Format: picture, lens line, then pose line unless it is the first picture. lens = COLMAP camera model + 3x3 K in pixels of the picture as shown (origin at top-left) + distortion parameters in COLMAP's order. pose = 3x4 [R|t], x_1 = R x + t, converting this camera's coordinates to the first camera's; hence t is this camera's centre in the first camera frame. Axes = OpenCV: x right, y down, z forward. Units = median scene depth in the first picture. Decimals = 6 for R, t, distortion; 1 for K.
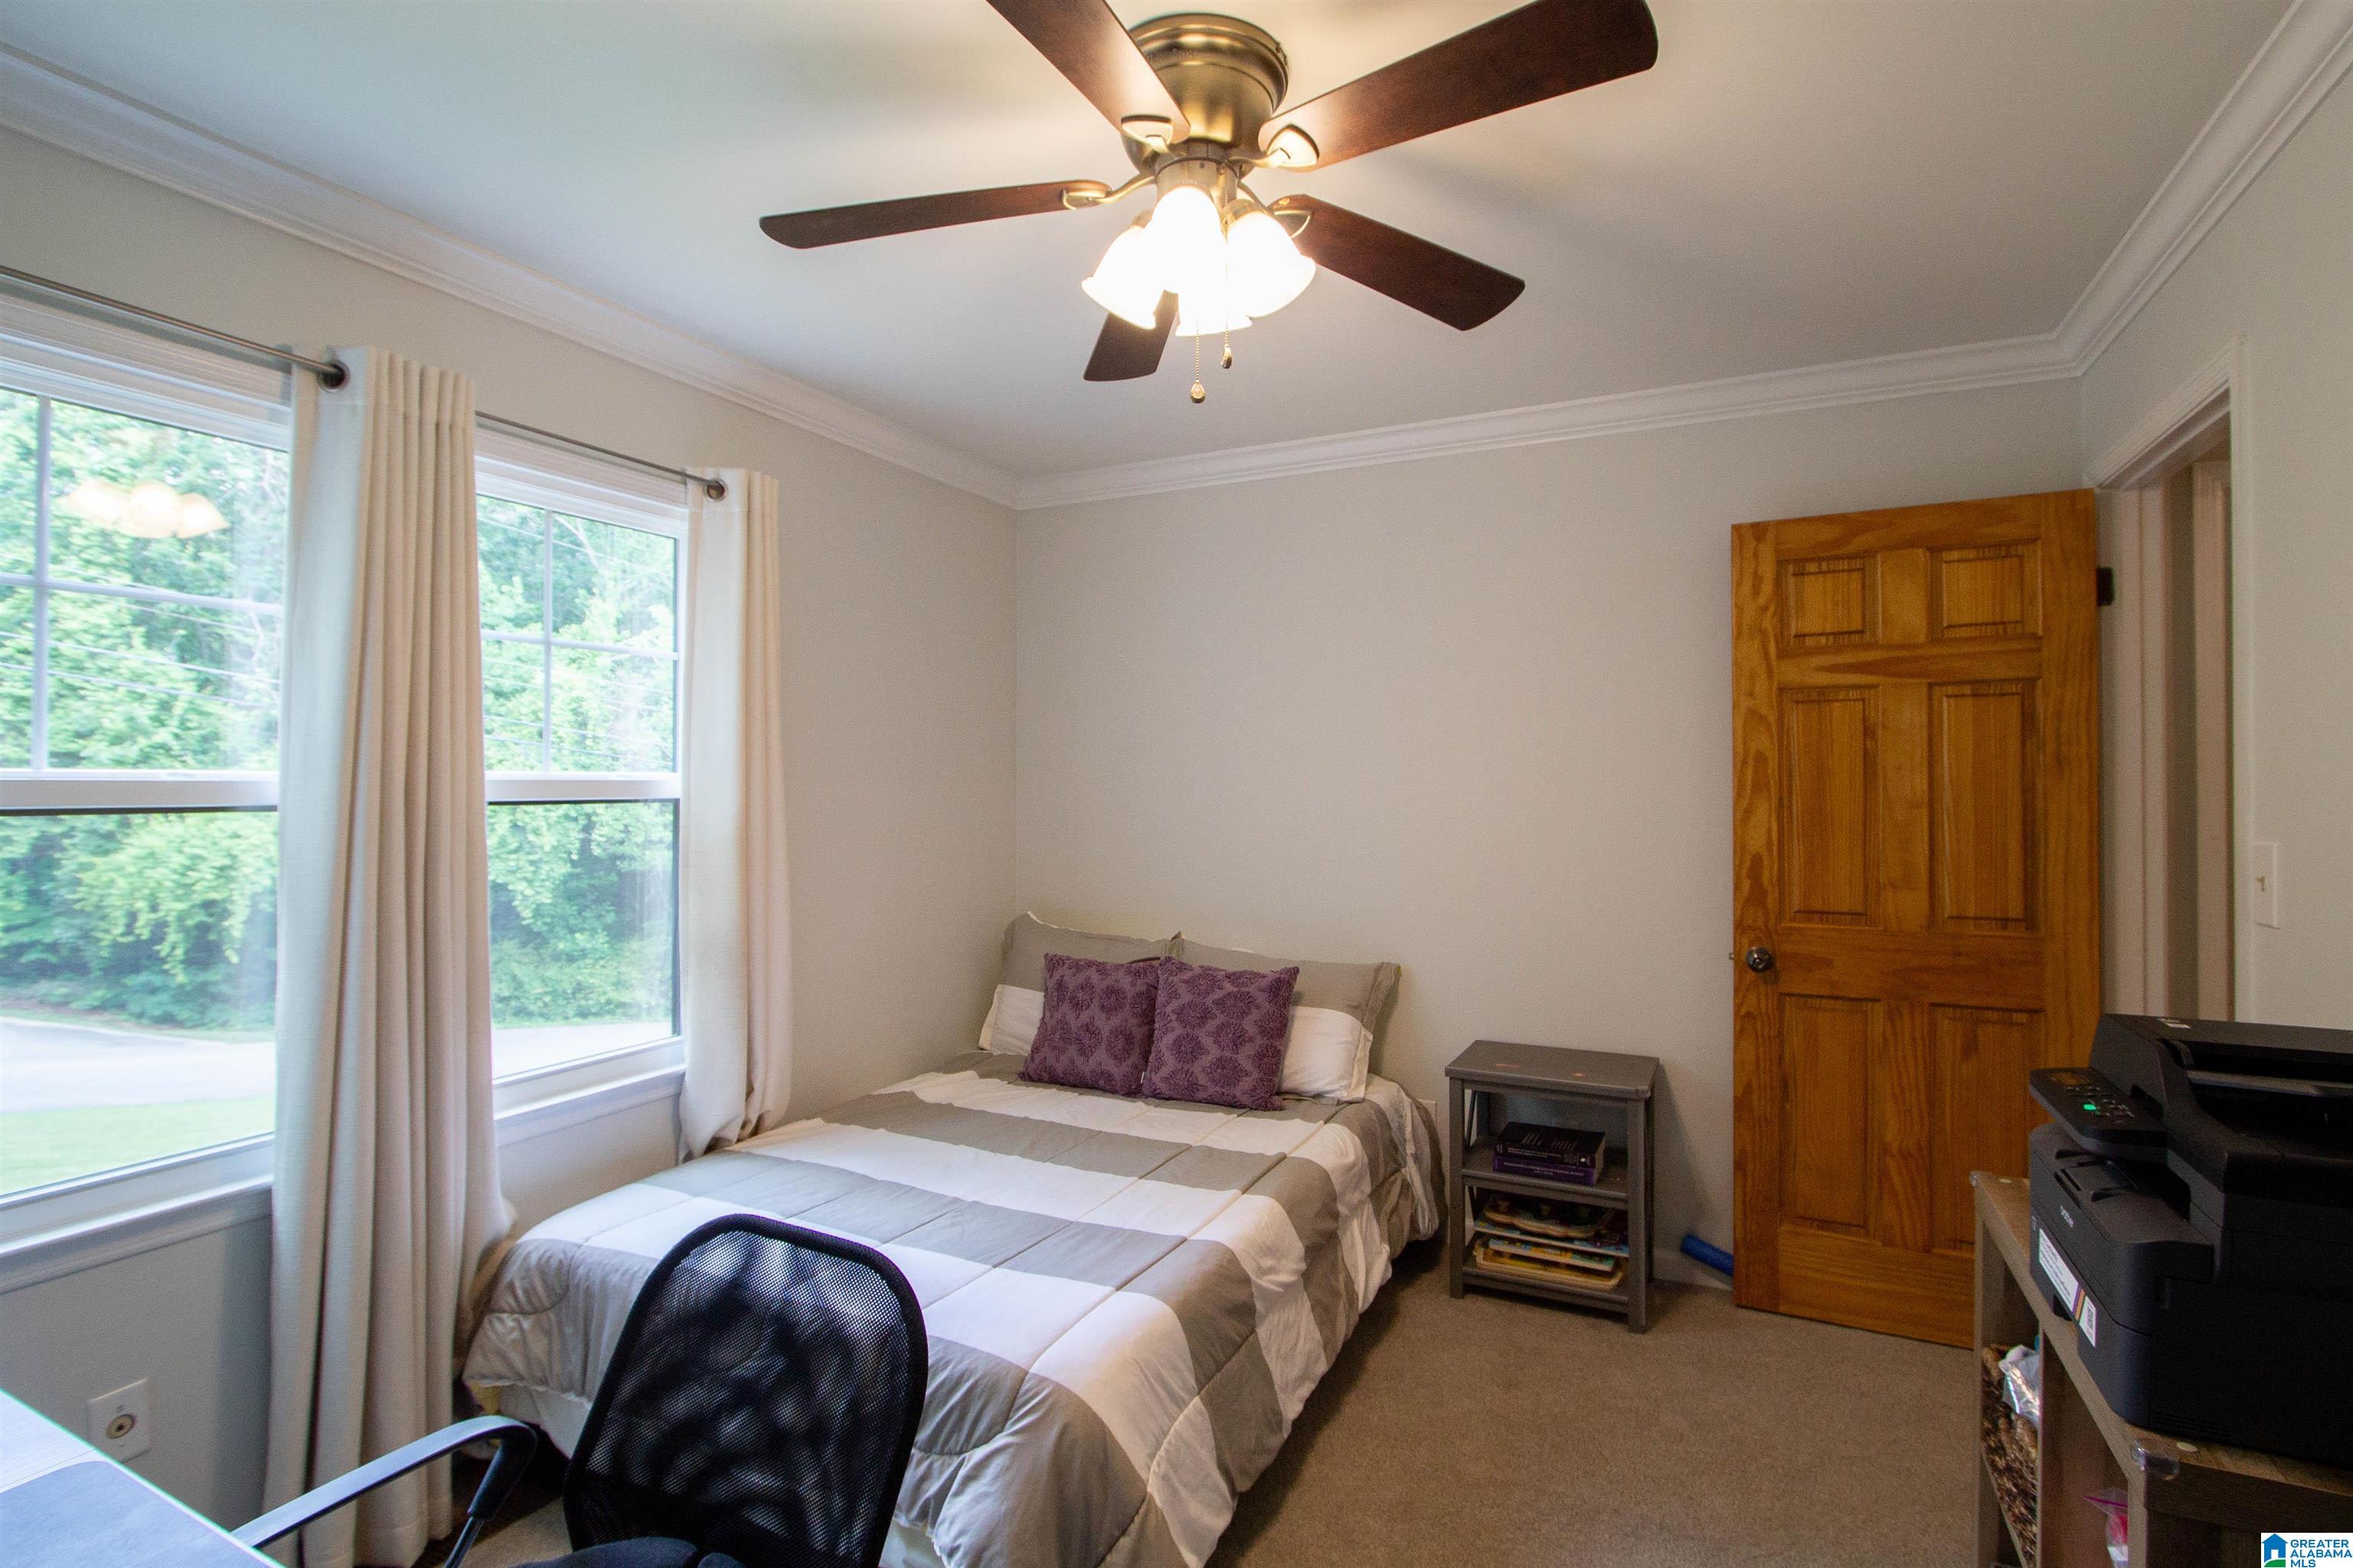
lens RADIAL K [[1108.6, 0, 1195.3], [0, 1108.6, 781.0], [0, 0, 1]] dist [-0.025868, 0.006807]
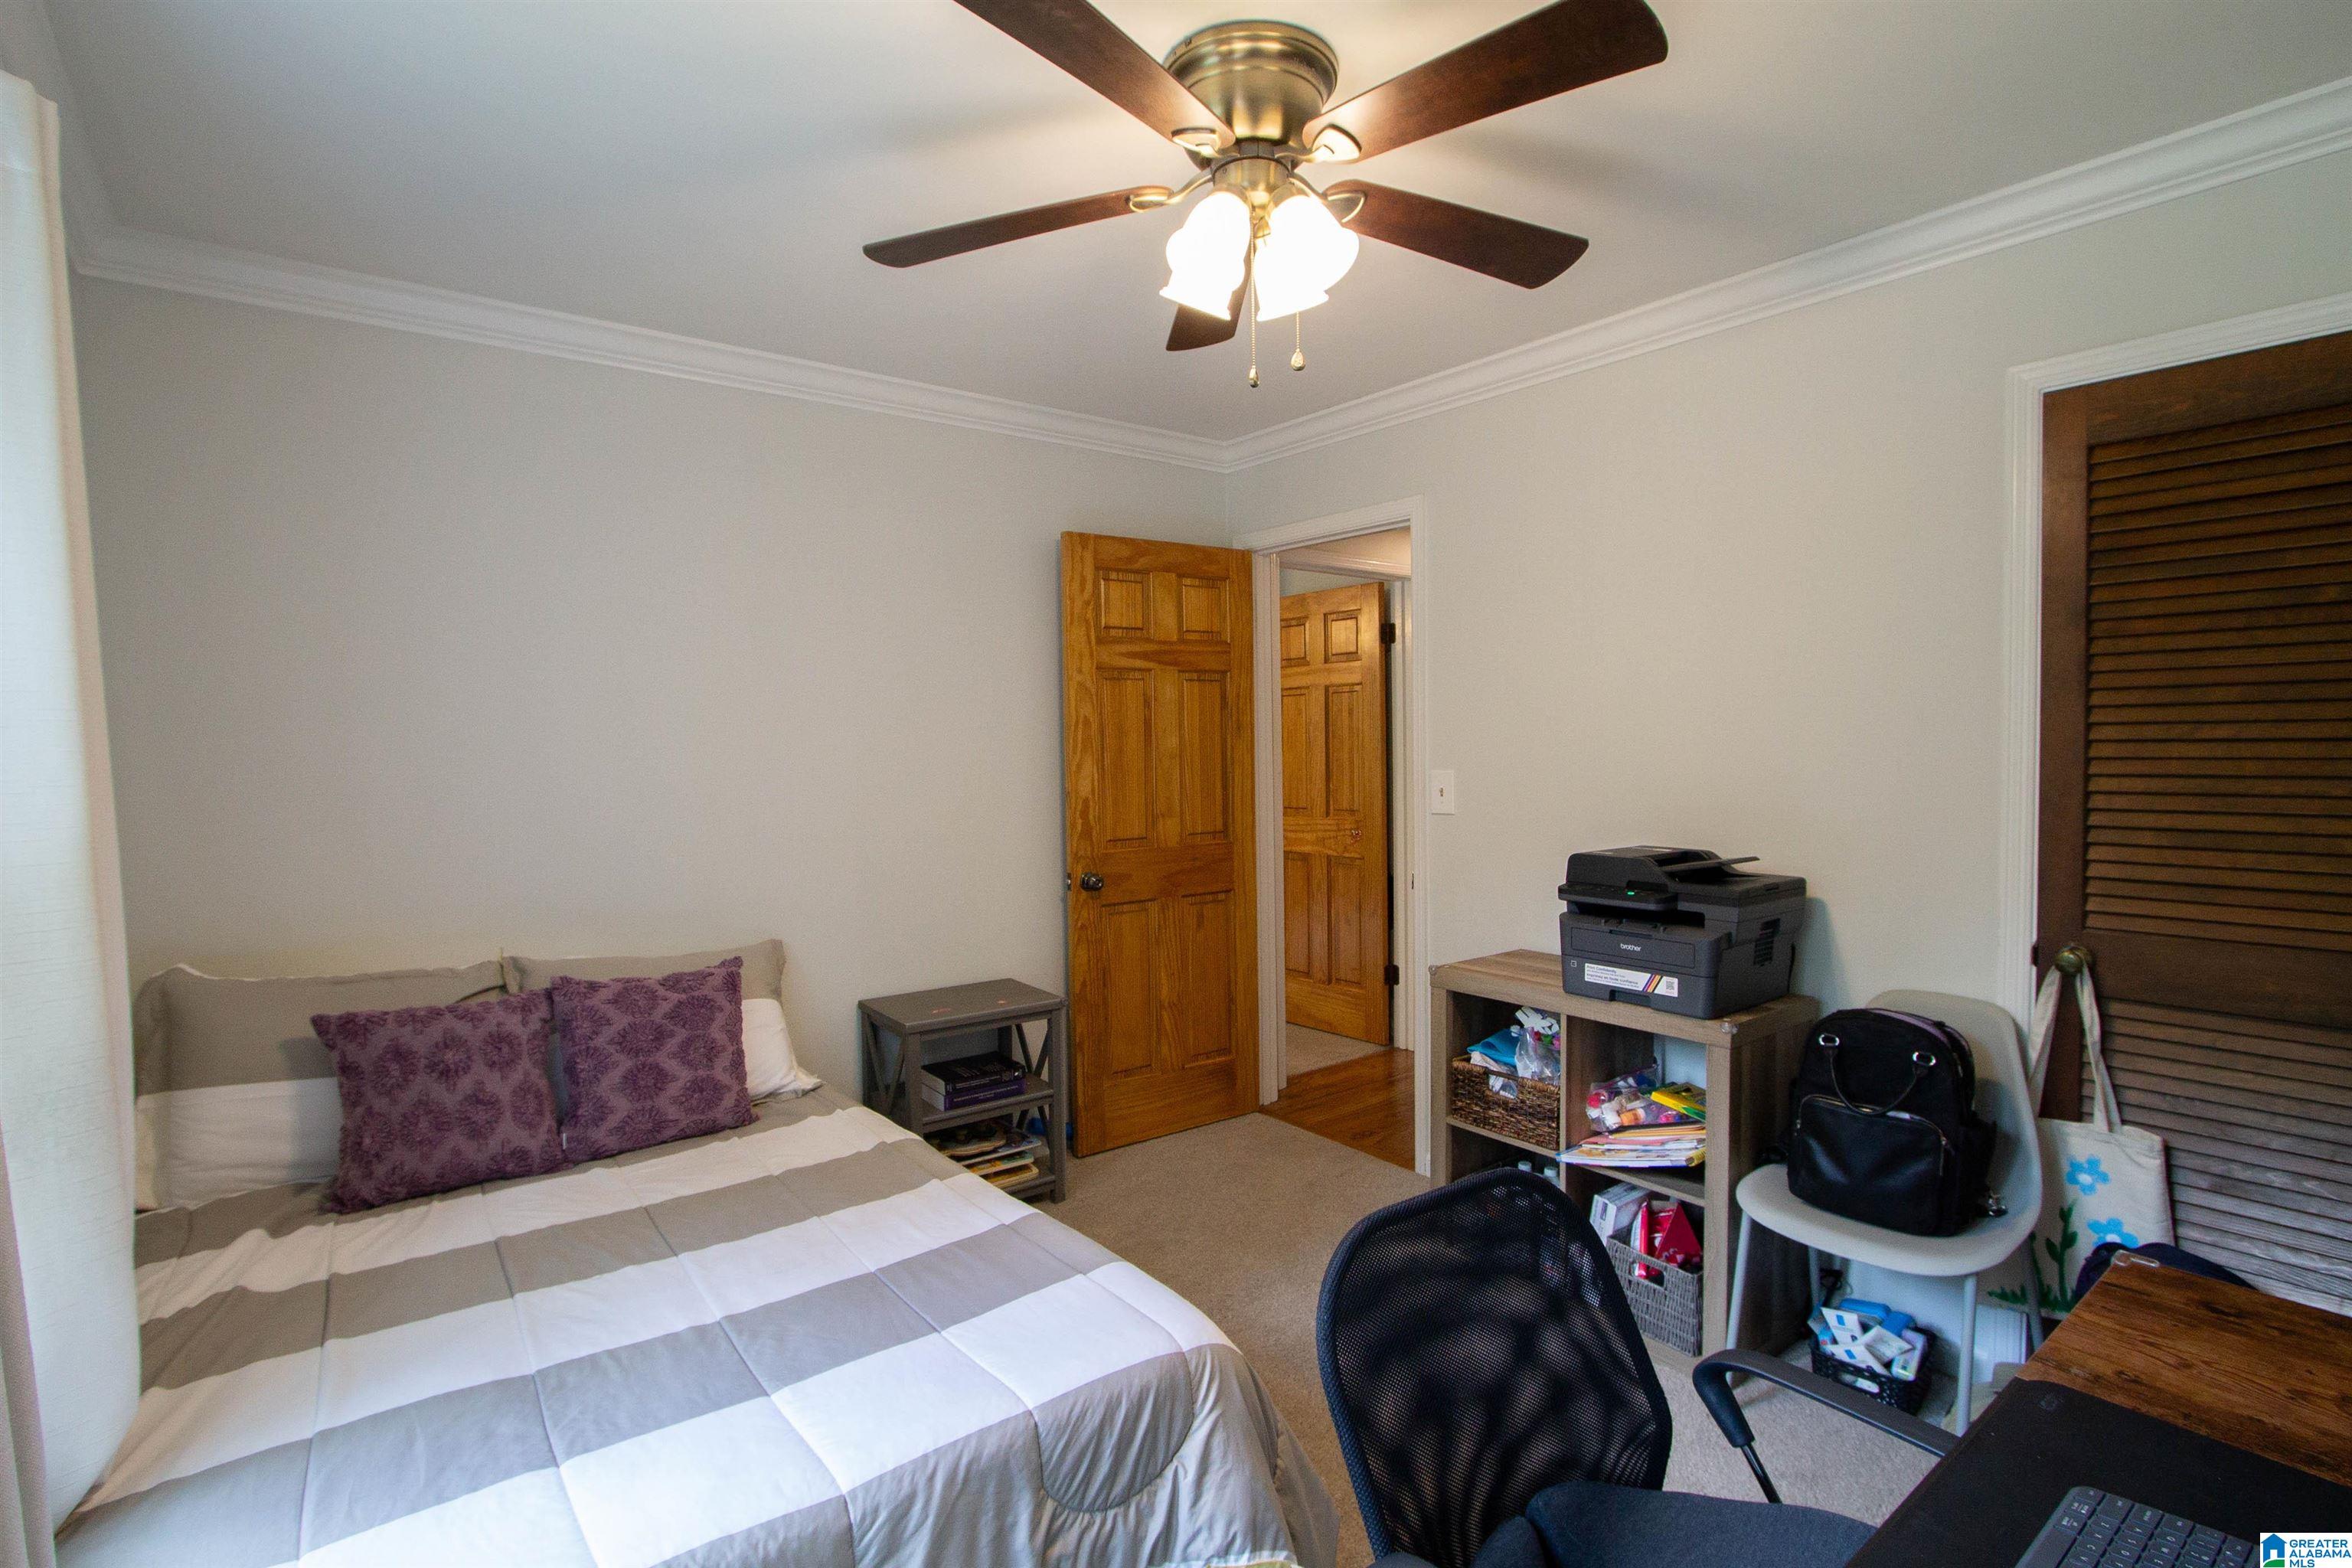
lens RADIAL K [[1108.1, 0, 1194.8], [0, 1108.1, 781.0], [0, 0, 1]] dist [-0.025868, 0.006807]
pose [[0.446106, -0.036213, 0.894247, -0.570053], [0.007148, 0.999293, 0.036901, 0.000874], [-0.894951, -0.010069, 0.446050, 0.325524]]
